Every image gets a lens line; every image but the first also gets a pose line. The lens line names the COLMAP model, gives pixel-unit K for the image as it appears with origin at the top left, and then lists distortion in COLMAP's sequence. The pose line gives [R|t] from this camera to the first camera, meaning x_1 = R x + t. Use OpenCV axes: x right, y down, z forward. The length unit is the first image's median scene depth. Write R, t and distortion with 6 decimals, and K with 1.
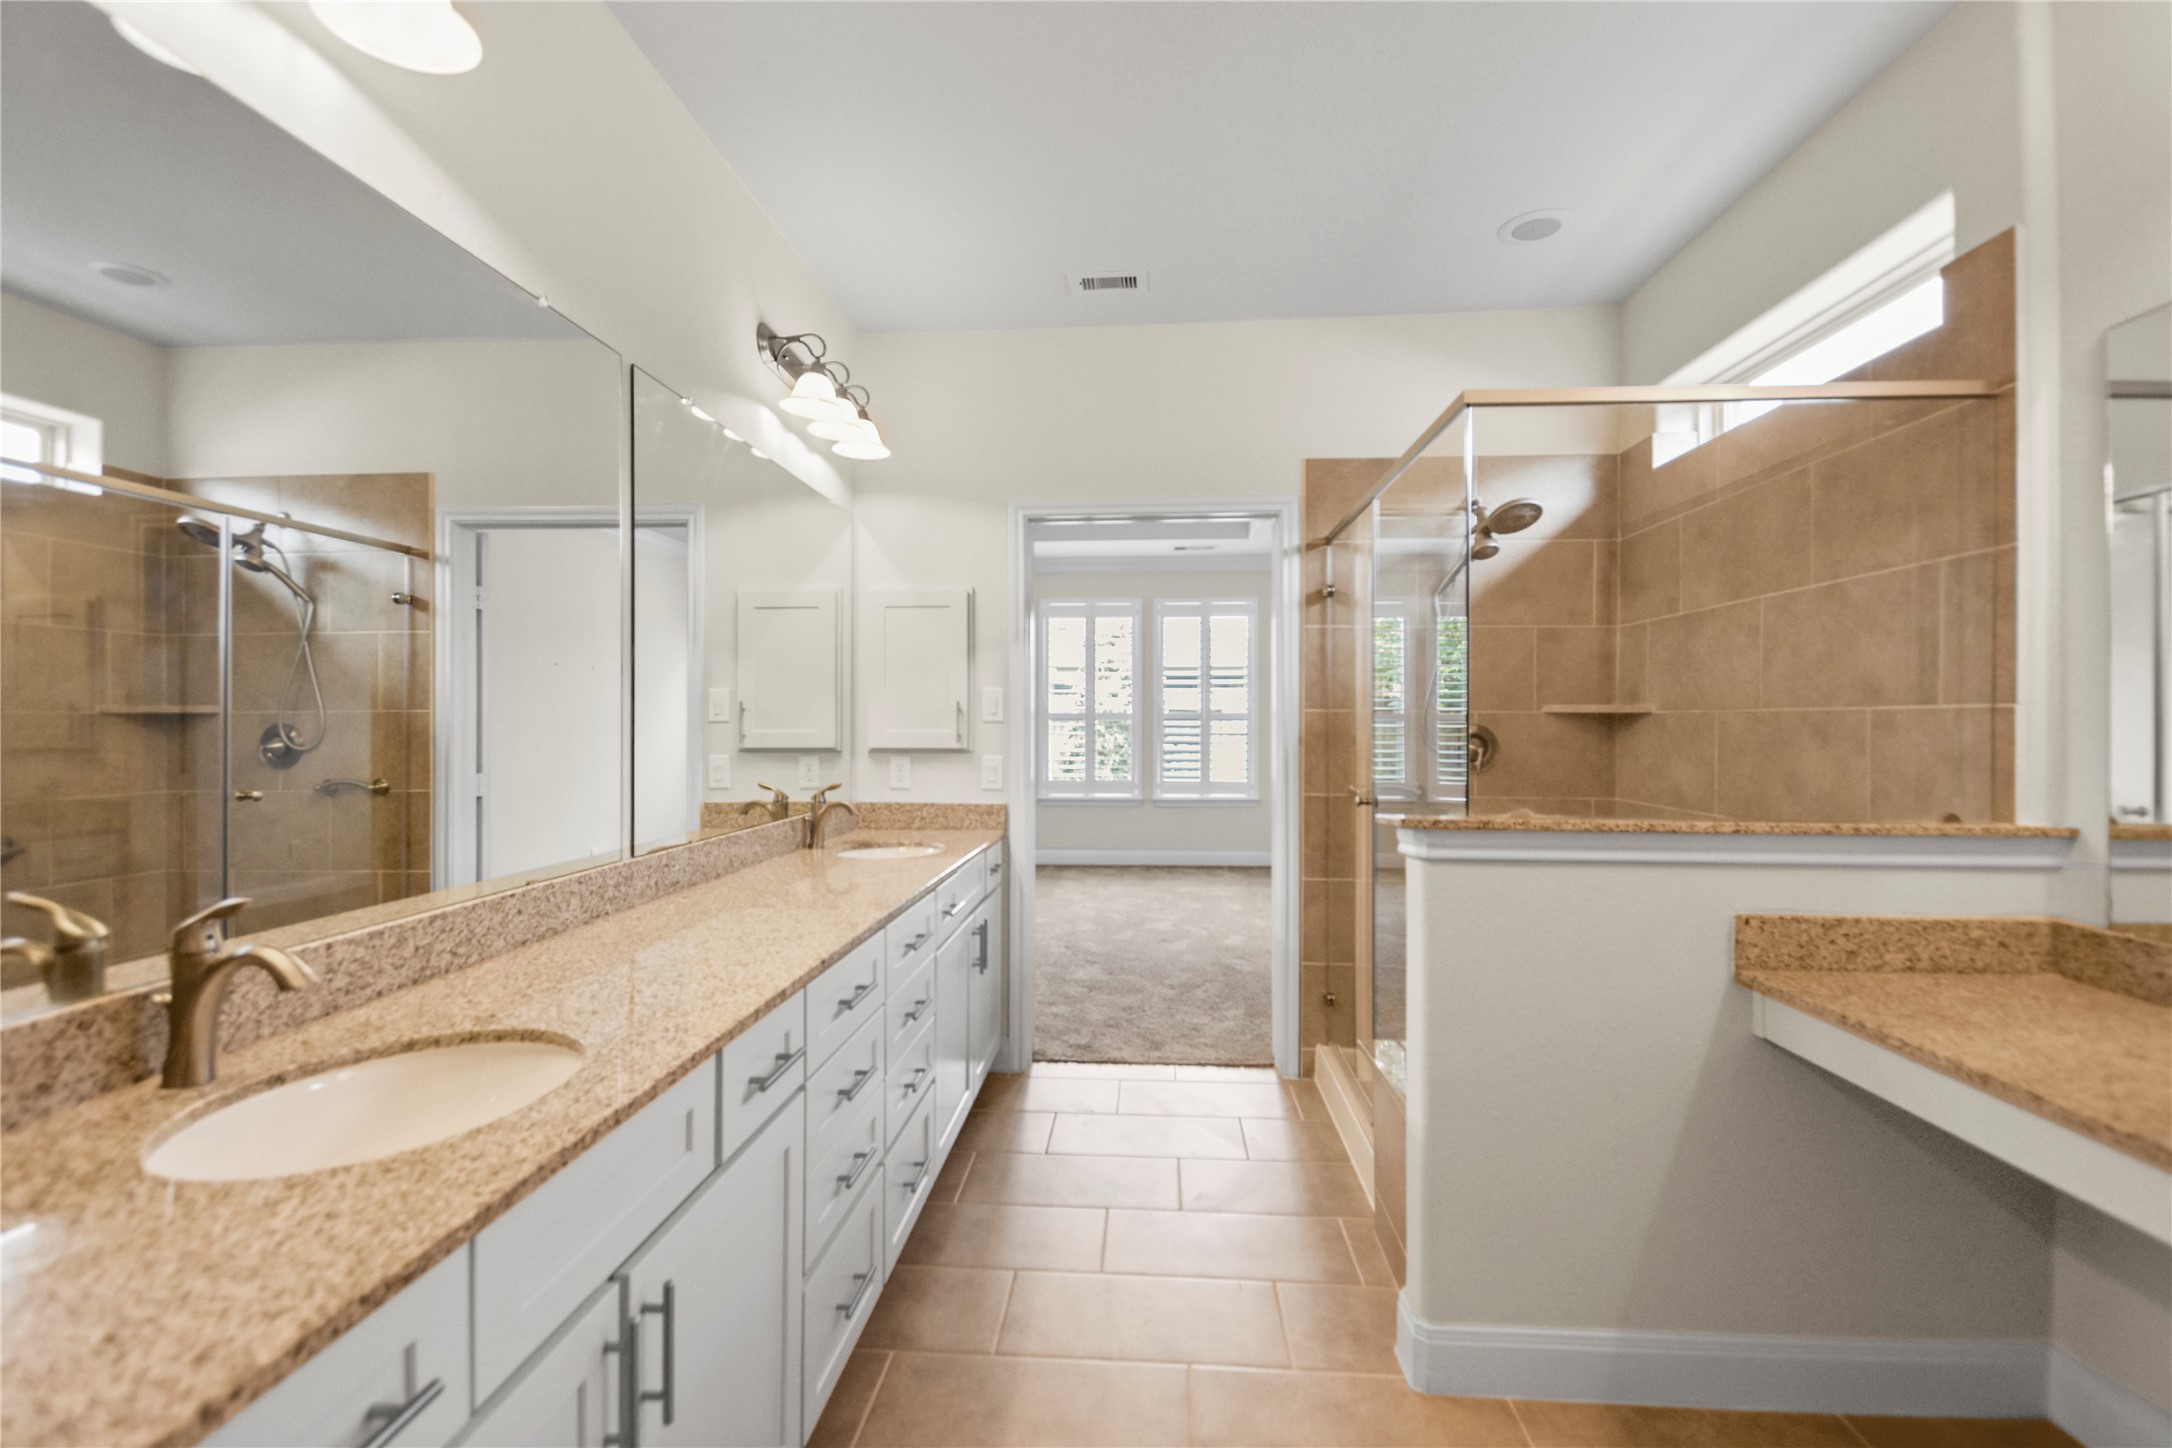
lens RADIAL K [[998.5, 0, 1086.0], [0, 998.5, 724.0], [0, 0, 1]] dist [-0.030291, 0.000086]
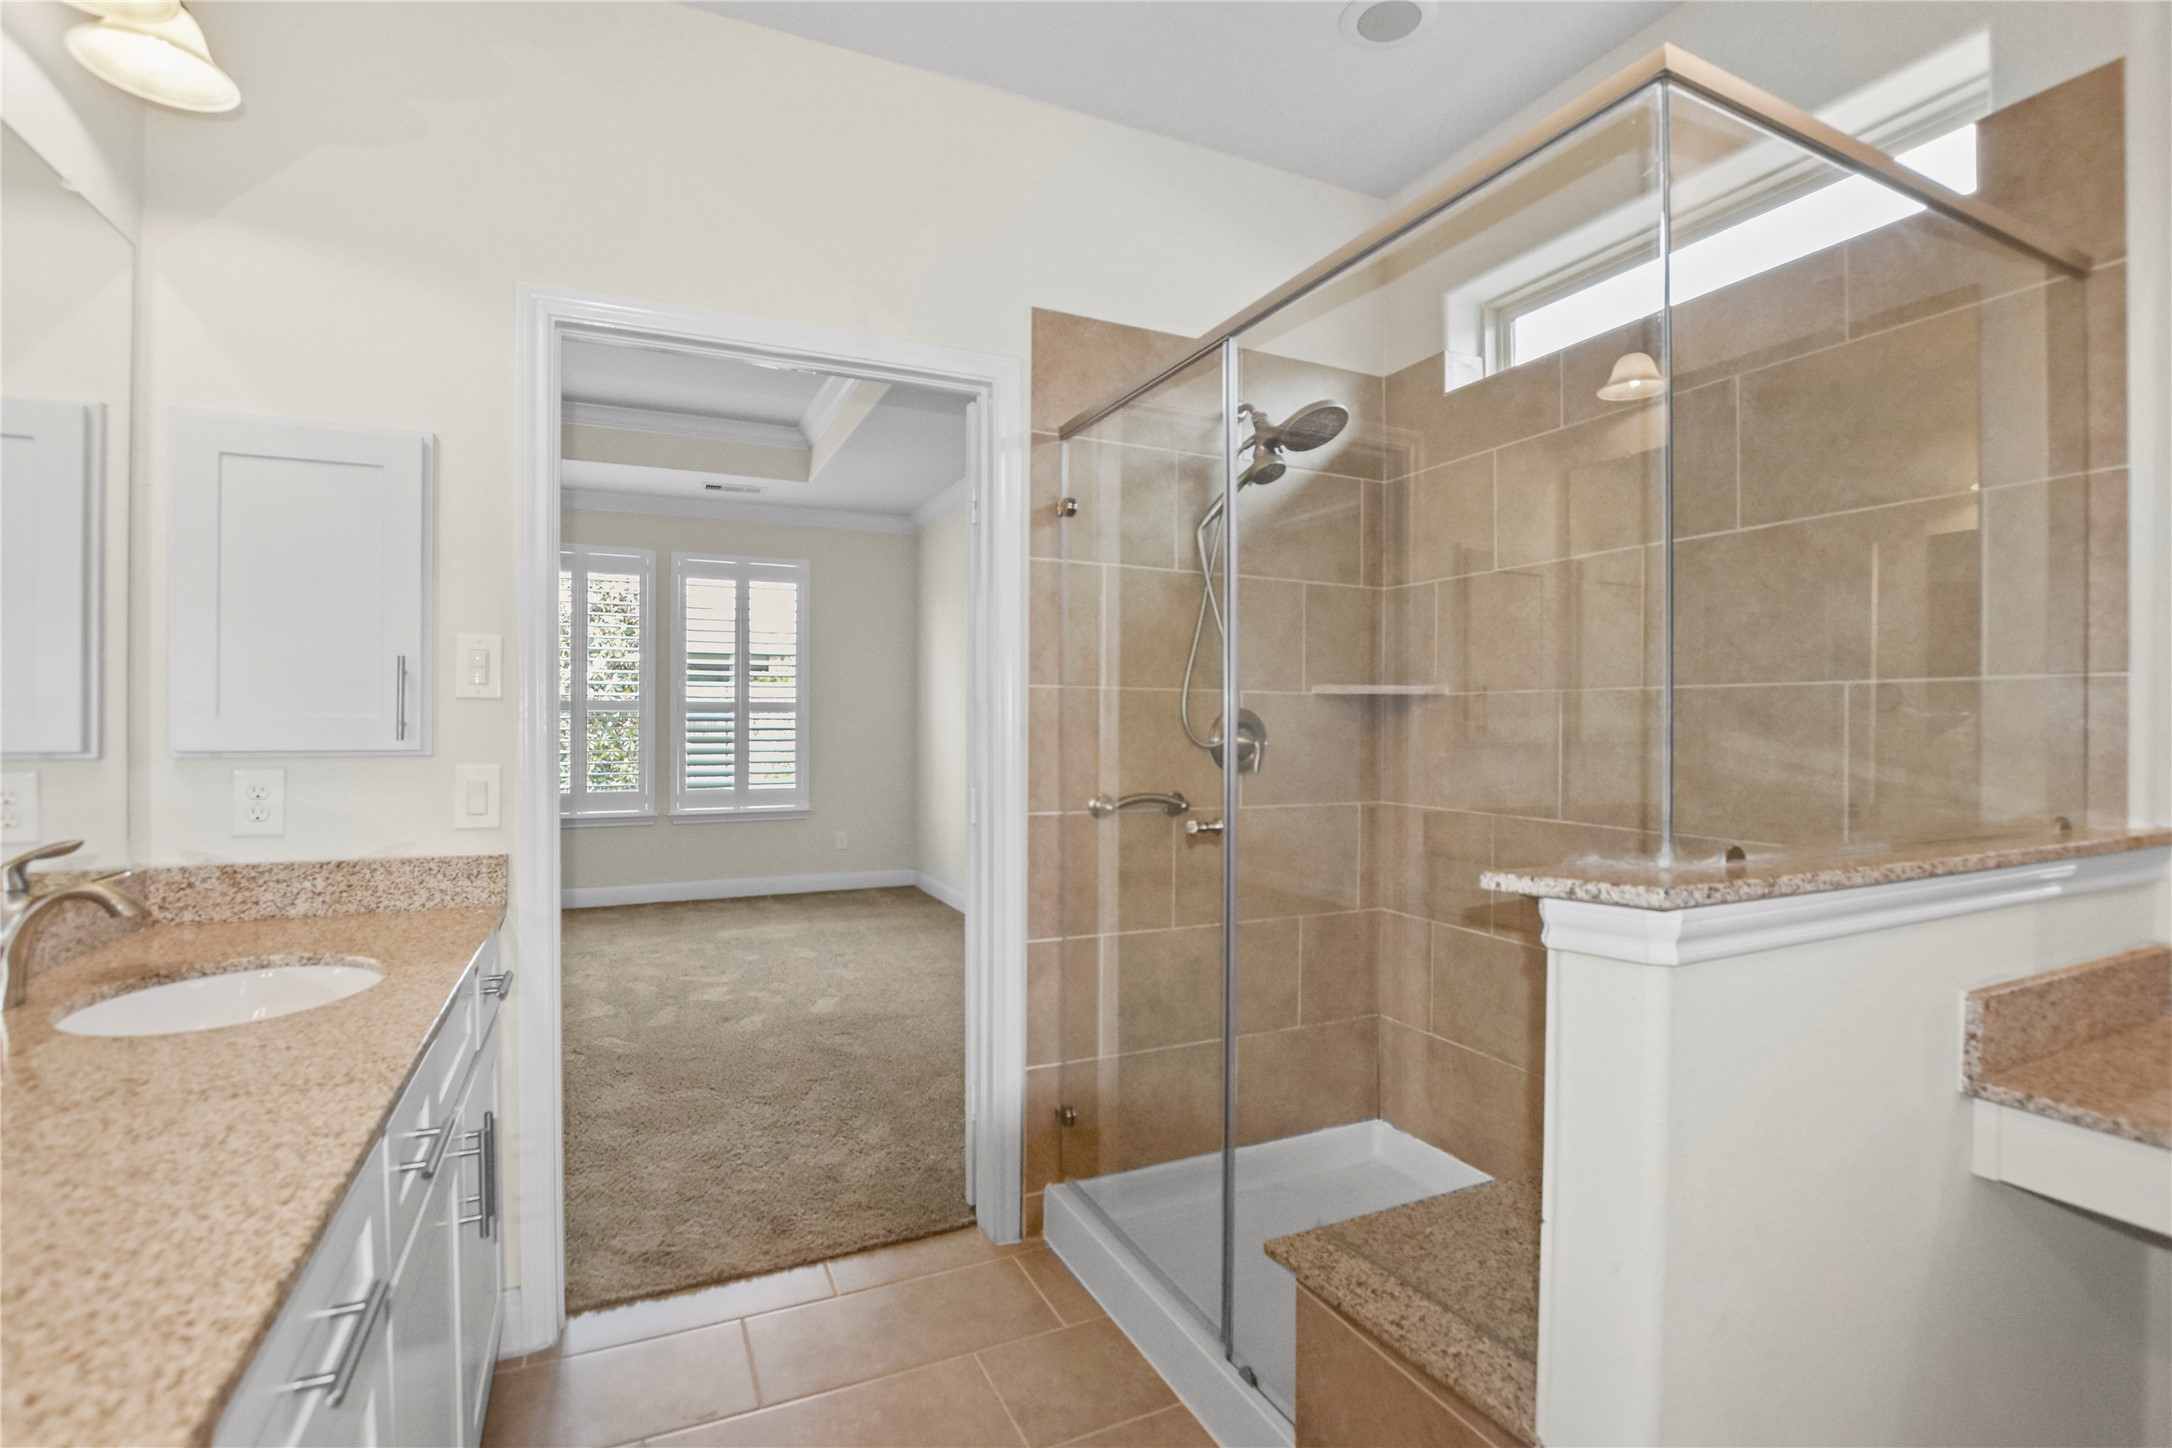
lens RADIAL K [[998.5, 0, 1086.0], [0, 998.5, 724.0], [0, 0, 1]] dist [-0.030291, 0.000086]
pose [[0.867272, 0.000229, 0.497835, -0.077827], [-0.000933, 0.999999, 0.001167, 0.010674], [-0.497834, -0.001477, 0.867271, 0.407547]]
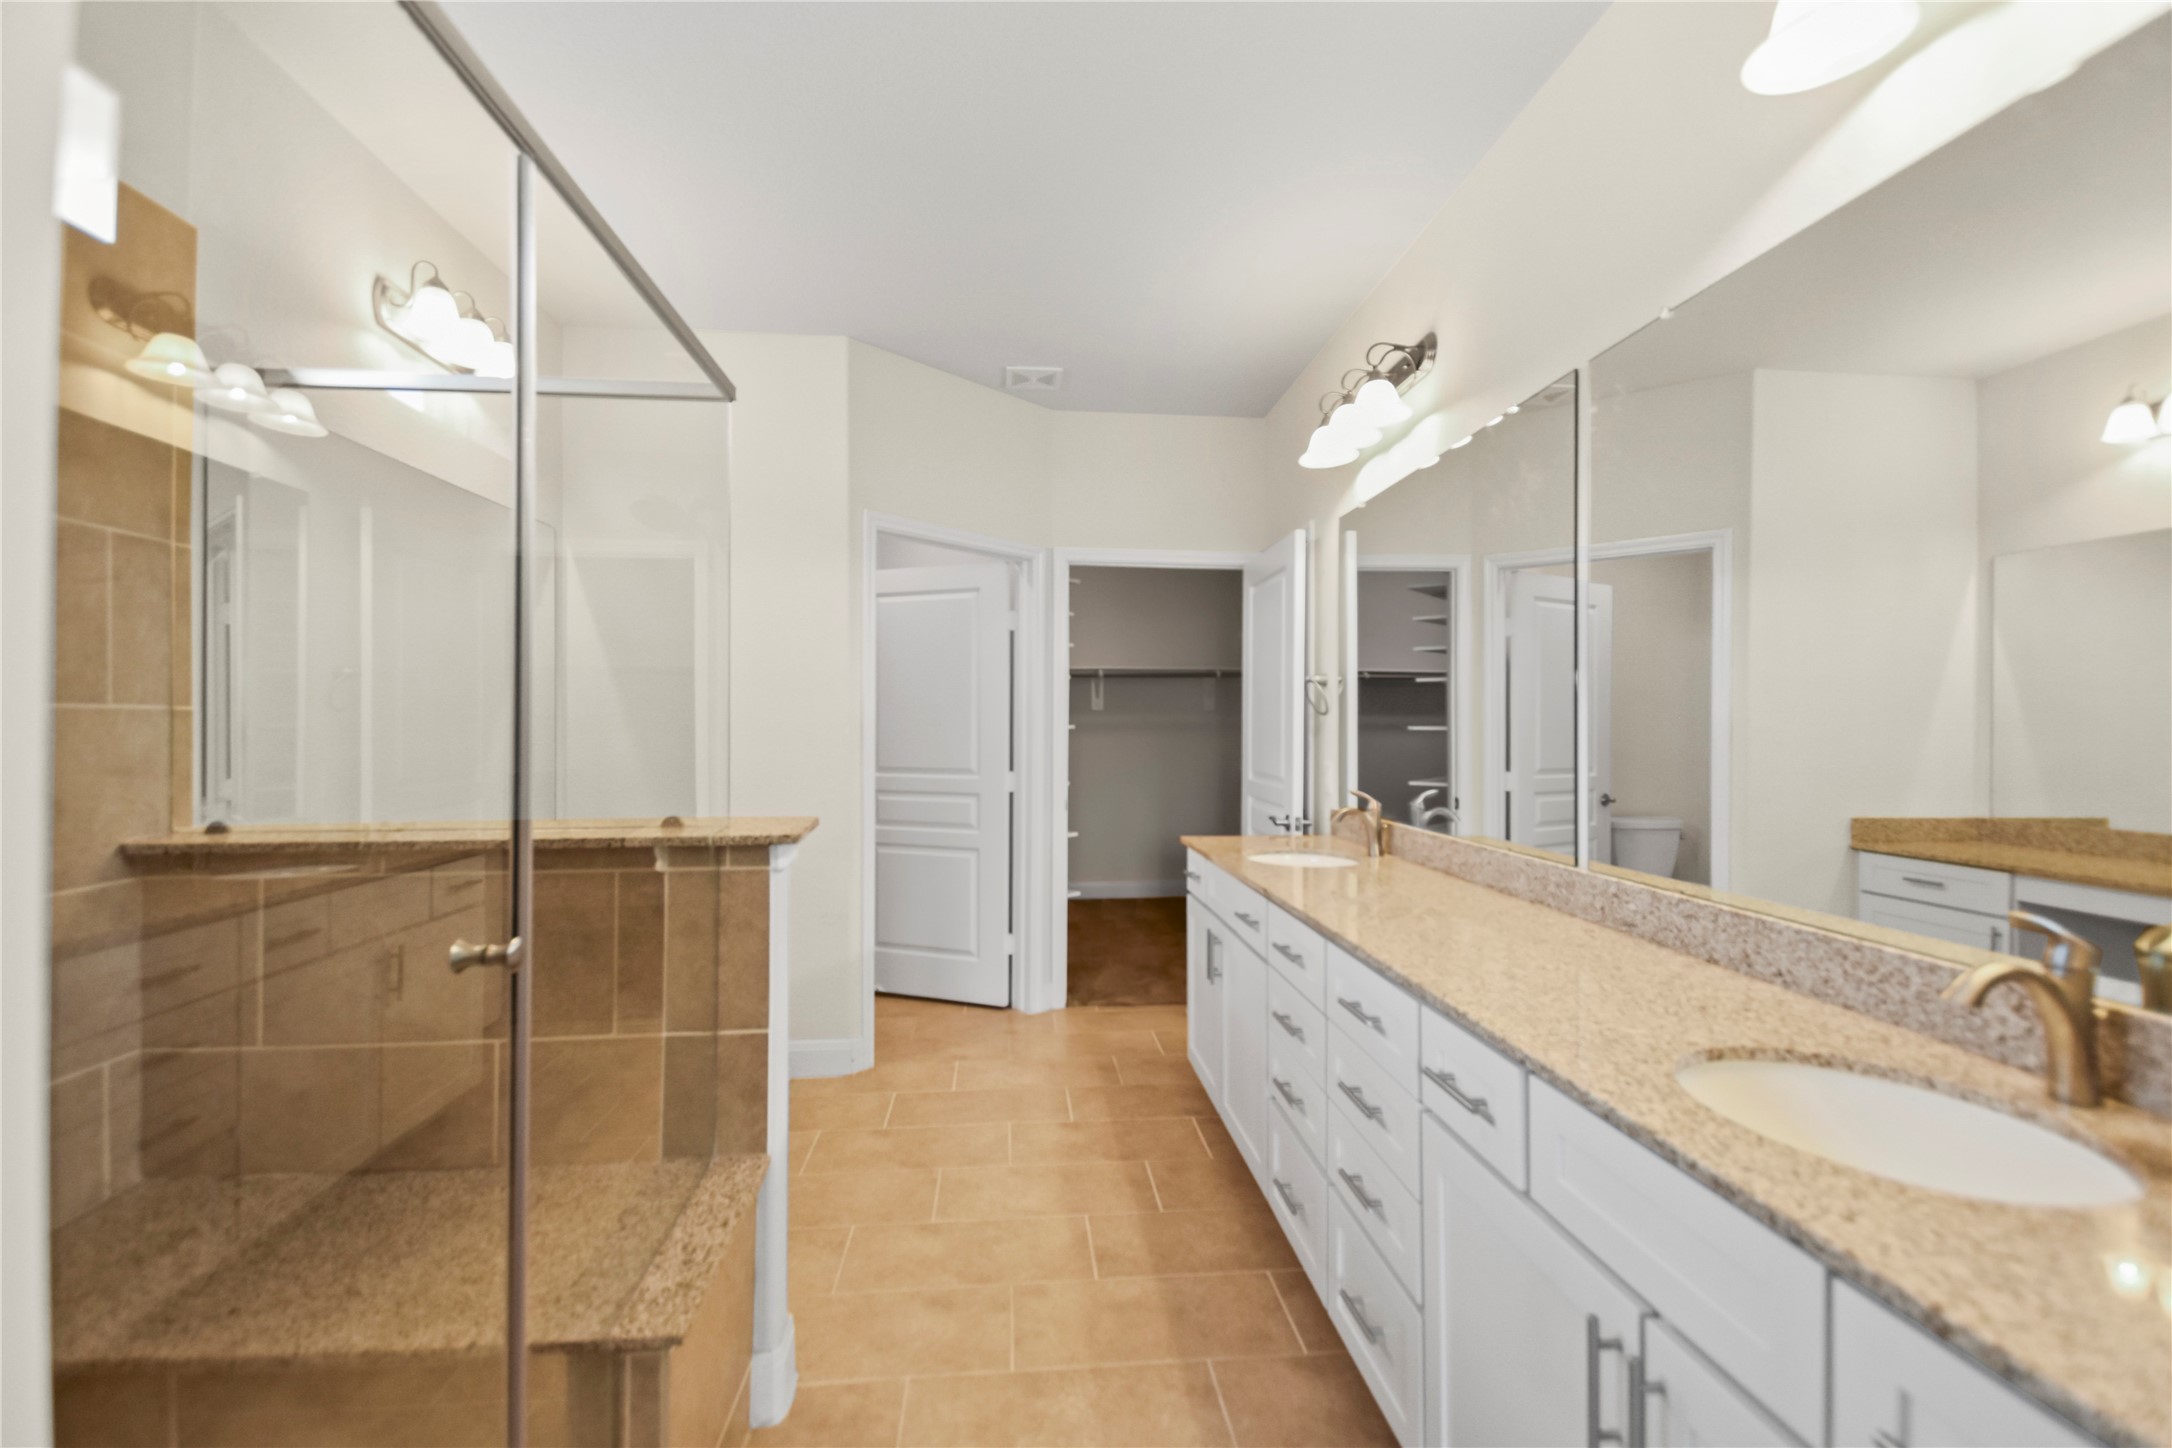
lens RADIAL K [[998.5, 0, 1086.0], [0, 998.5, 724.0], [0, 0, 1]] dist [-0.030291, 0.000086]
pose [[-0.975109, -0.002925, -0.221708, 0.152583], [-0.003014, 0.999995, 0.000061, -0.003319], [0.221707, 0.000728, -0.975113, 1.187416]]
